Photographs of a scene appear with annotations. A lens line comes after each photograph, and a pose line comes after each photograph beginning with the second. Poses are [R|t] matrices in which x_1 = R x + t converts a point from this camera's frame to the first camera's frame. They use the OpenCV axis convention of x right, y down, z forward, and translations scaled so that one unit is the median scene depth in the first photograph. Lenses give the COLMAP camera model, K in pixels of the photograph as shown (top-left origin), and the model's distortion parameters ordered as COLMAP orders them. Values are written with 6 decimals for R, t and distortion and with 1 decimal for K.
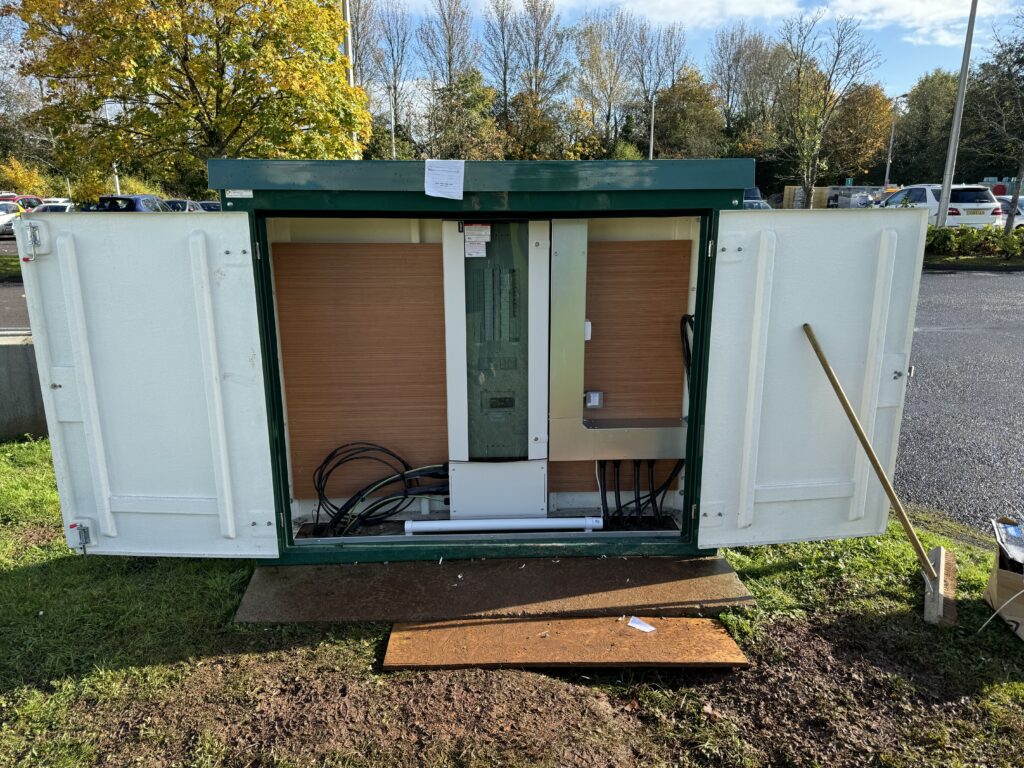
lens RADIAL K [[727.0, 0, 511.7], [0, 727.0, 383.7], [0, 0, 1]] dist [-0.003354, -0.000654]
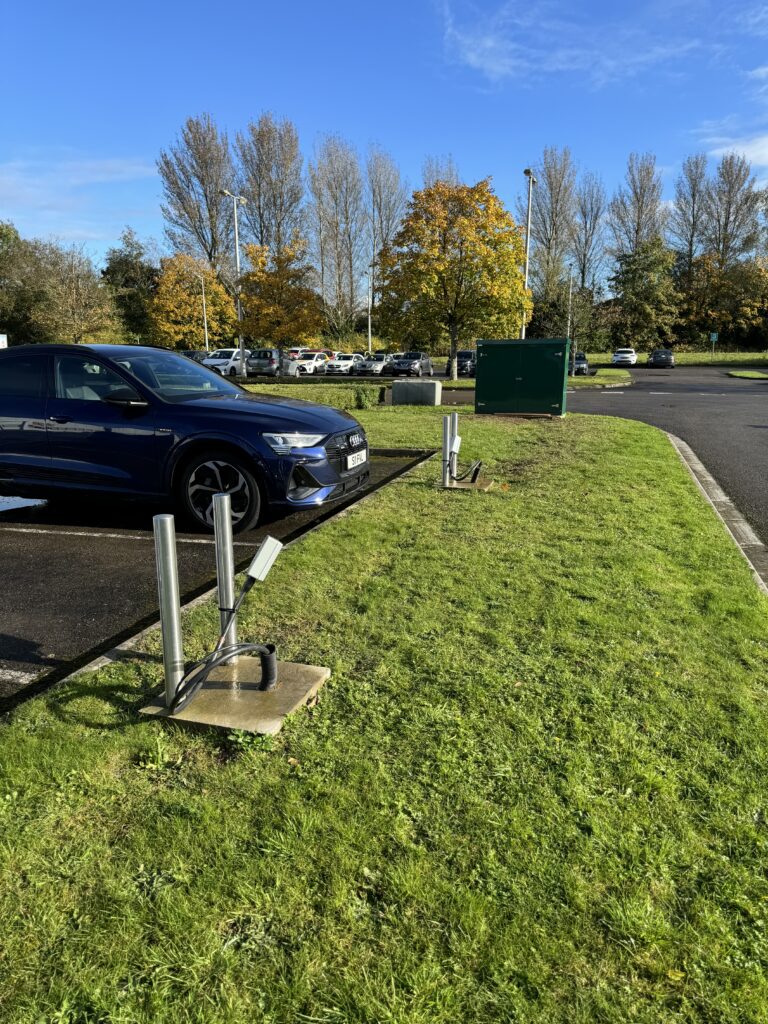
lens RADIAL K [[727.0, 0, 384.4], [0, 727.0, 513.1], [0, 0, 1]] dist [-0.003354, -0.000654]
pose [[0.911700, 0.097241, -0.399182, 0.049116], [-0.108982, 0.994021, -0.006762, 0.041462], [0.396138, 0.049669, 0.916847, -0.160856]]
